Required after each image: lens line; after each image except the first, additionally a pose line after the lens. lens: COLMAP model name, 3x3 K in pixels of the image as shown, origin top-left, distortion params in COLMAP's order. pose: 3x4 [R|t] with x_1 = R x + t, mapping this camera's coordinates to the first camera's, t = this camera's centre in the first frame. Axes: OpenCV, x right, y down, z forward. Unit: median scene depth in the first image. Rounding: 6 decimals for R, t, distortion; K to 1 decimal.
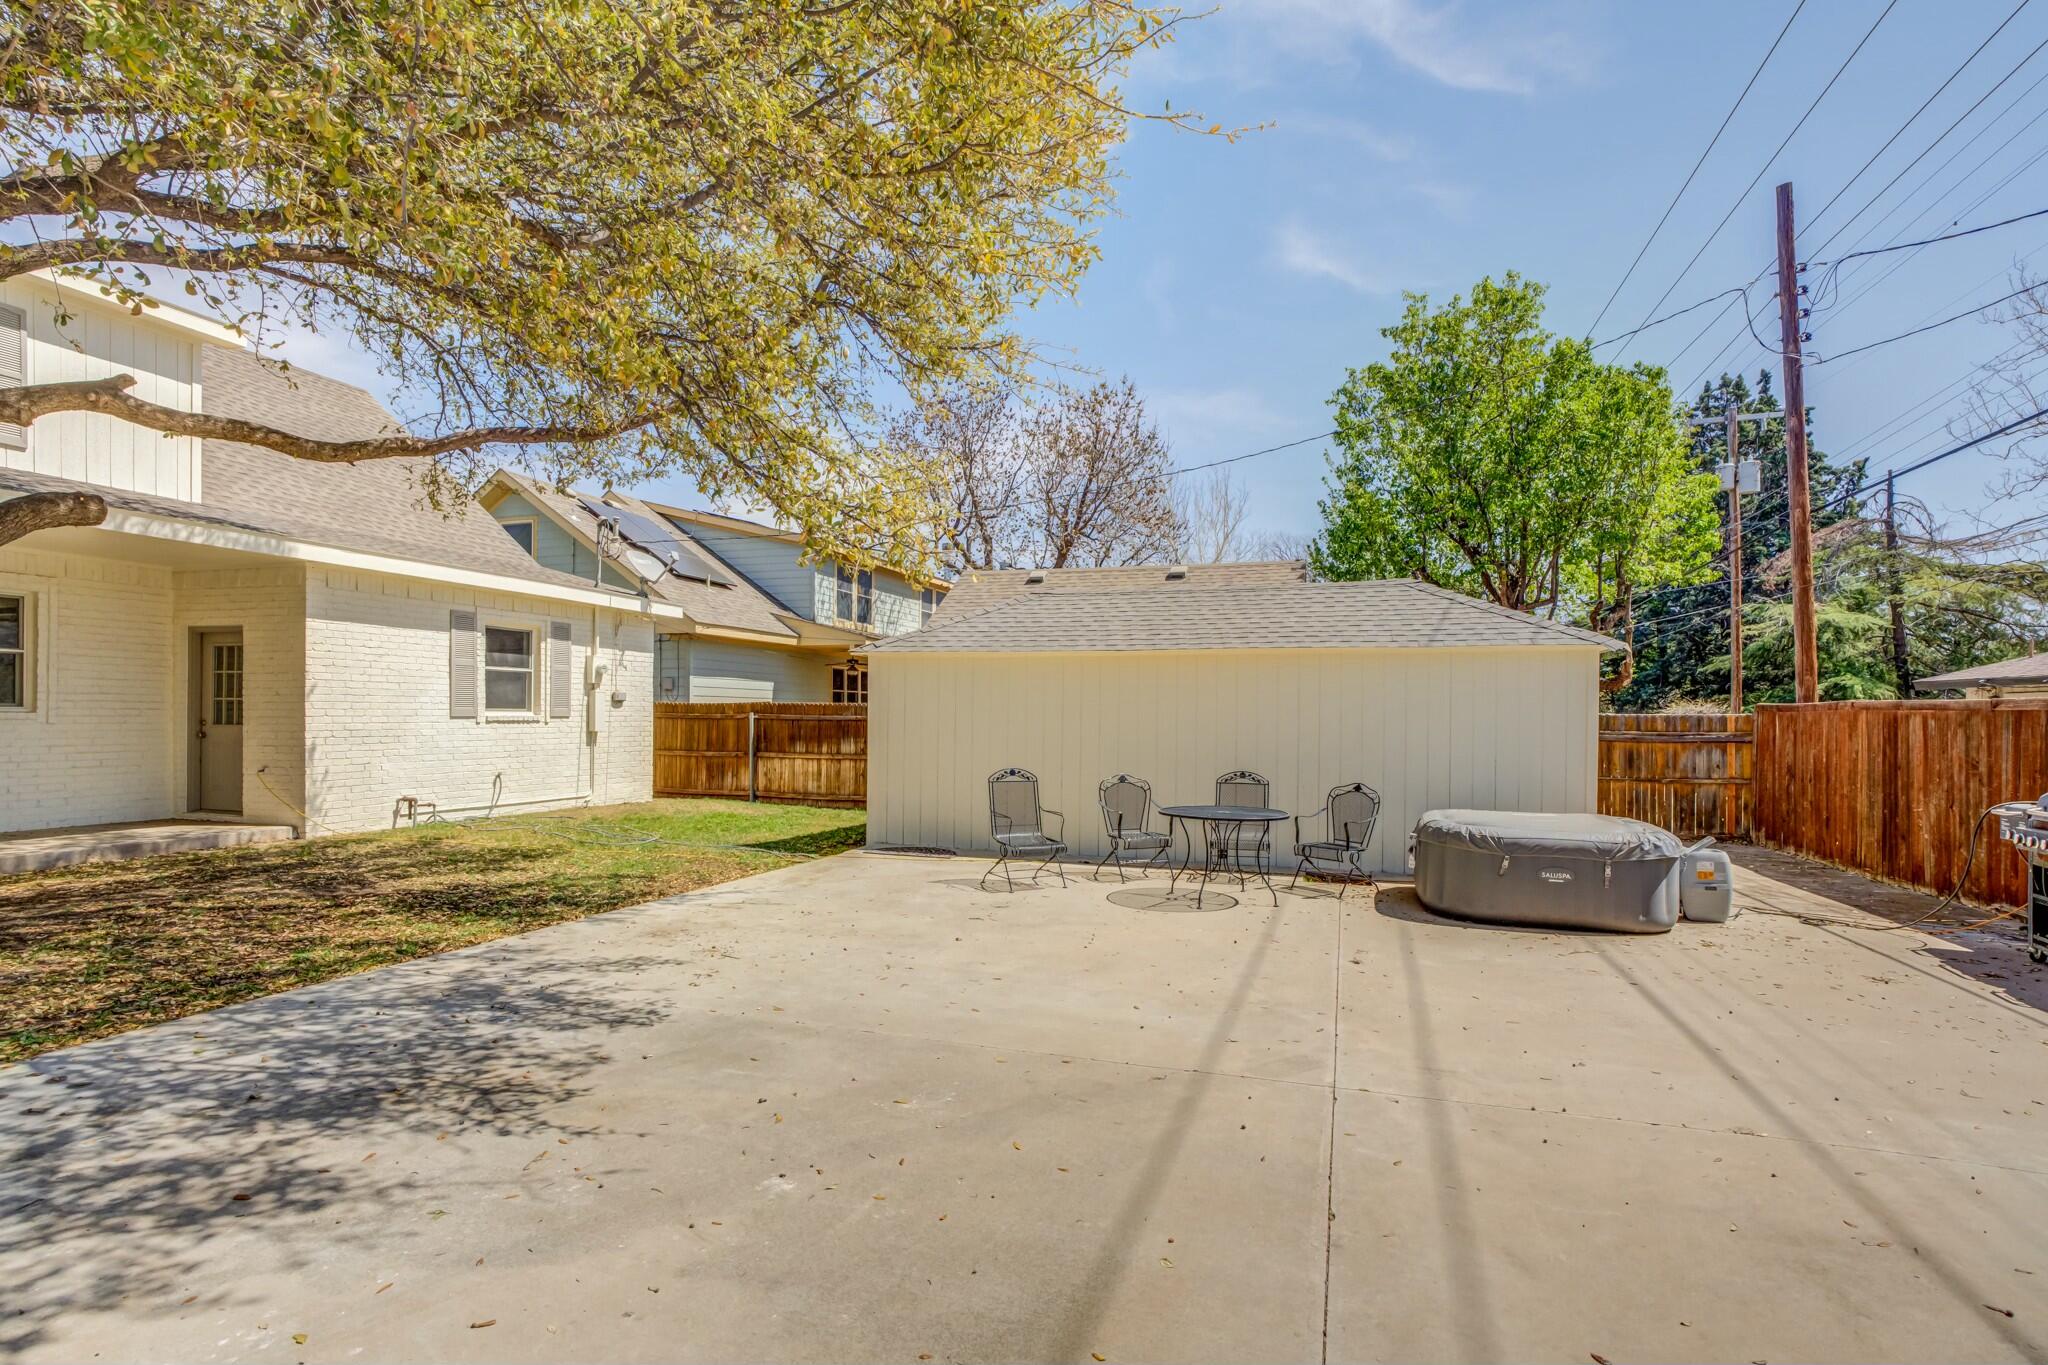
lens RADIAL K [[945.8, 0, 991.7], [0, 945.8, 716.5], [0, 0, 1]] dist [-0.039592, 0.027564]
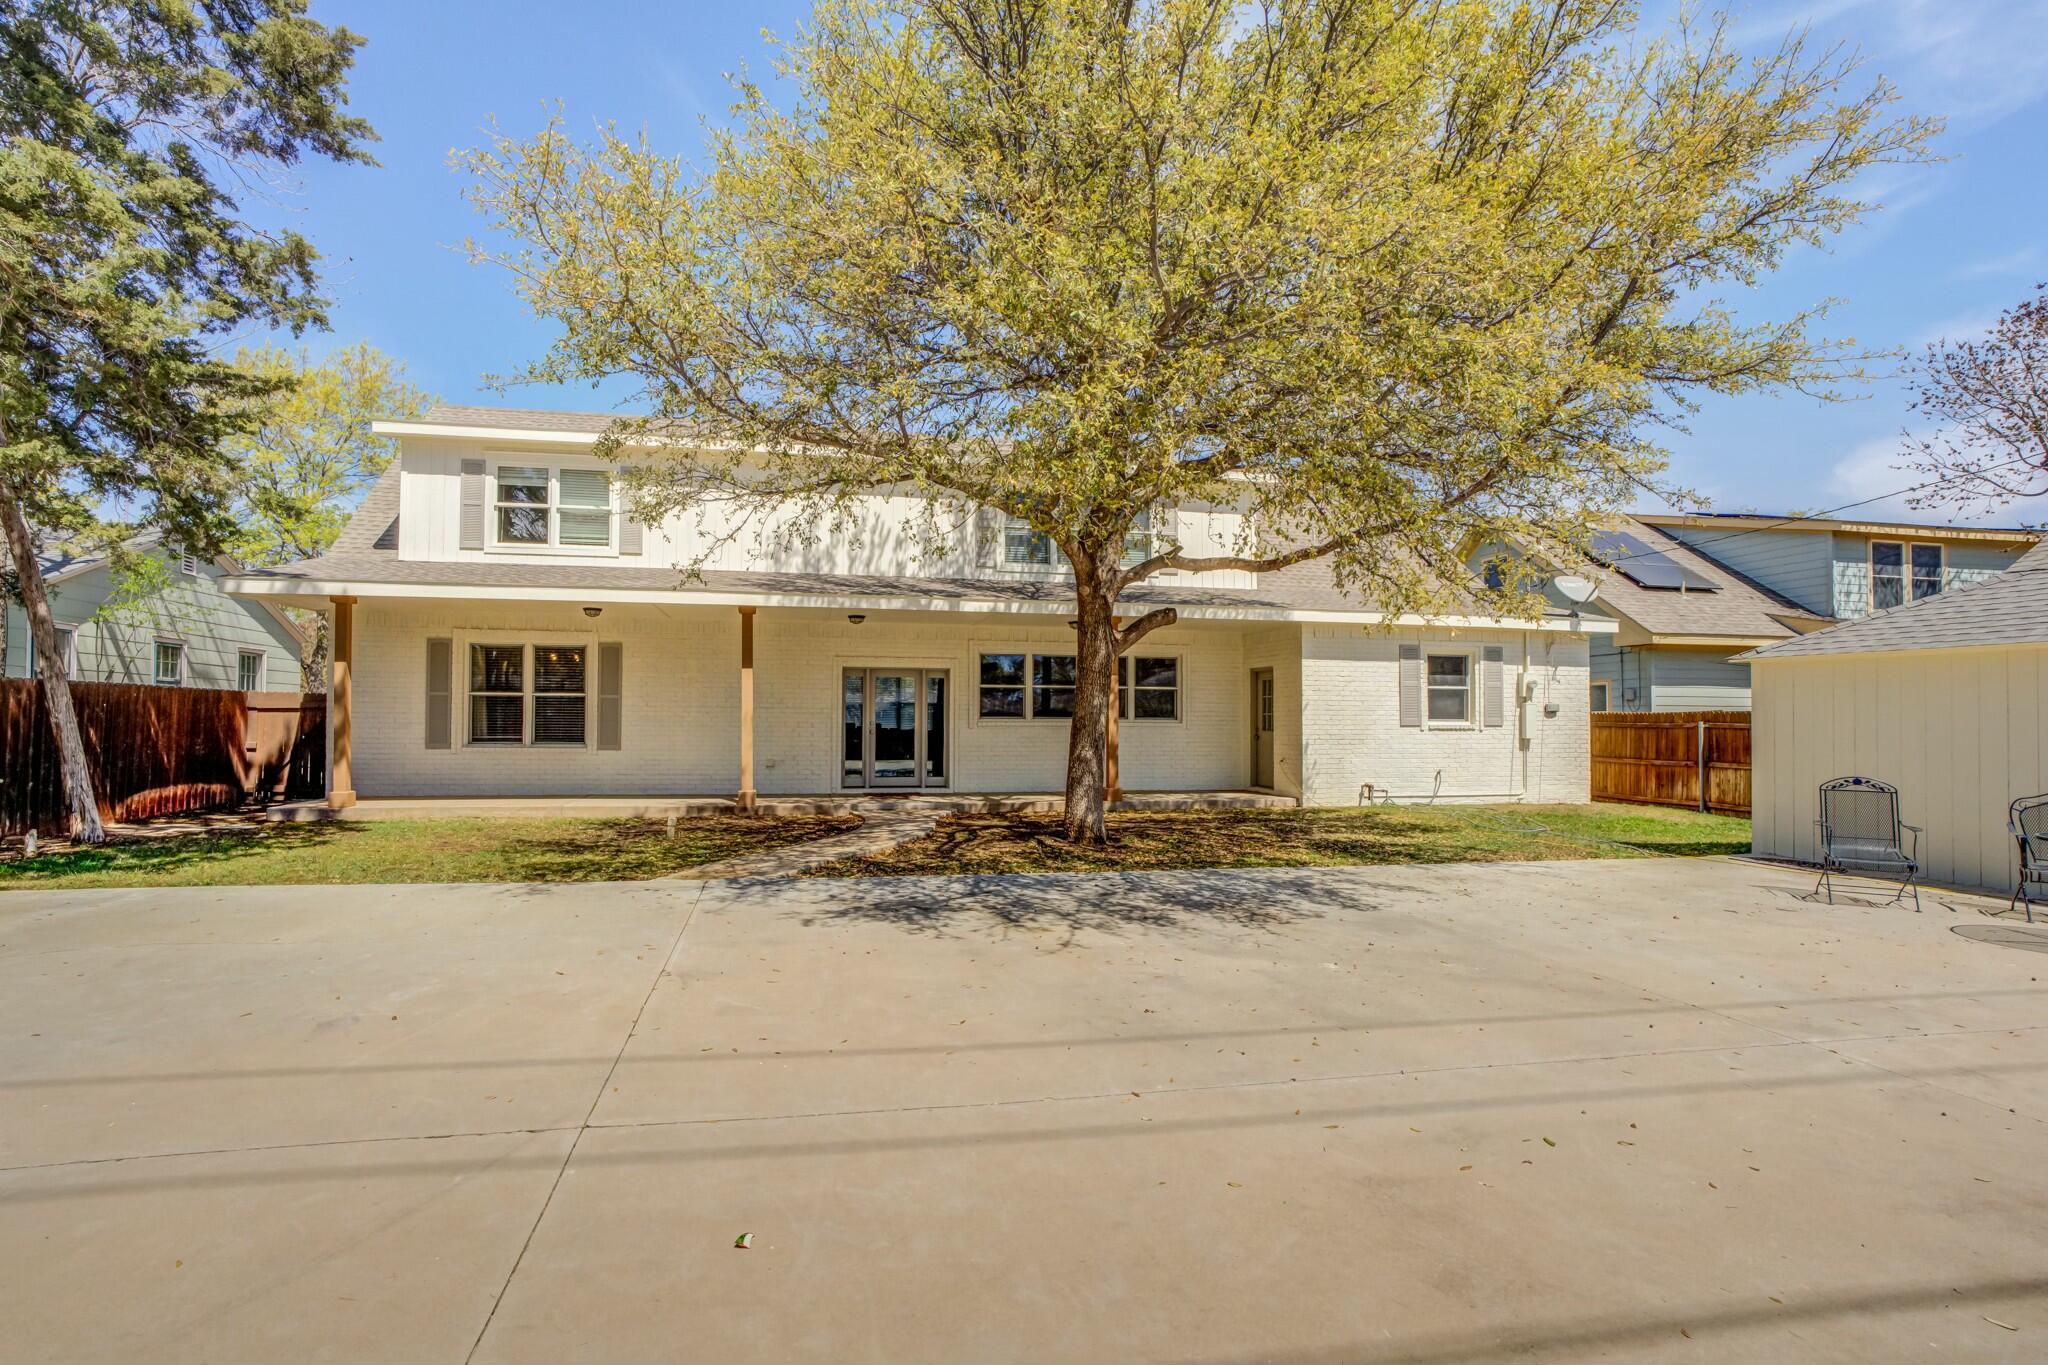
lens RADIAL K [[965.3, 0, 1040.1], [0, 965.3, 692.1], [0, 0, 1]] dist [-0.057673, 0.031892]
pose [[0.525693, -0.030536, -0.850126, 0.293451], [-0.002608, 0.999293, -0.037507, 0.005042], [0.850671, 0.021934, 0.525241, -0.137864]]
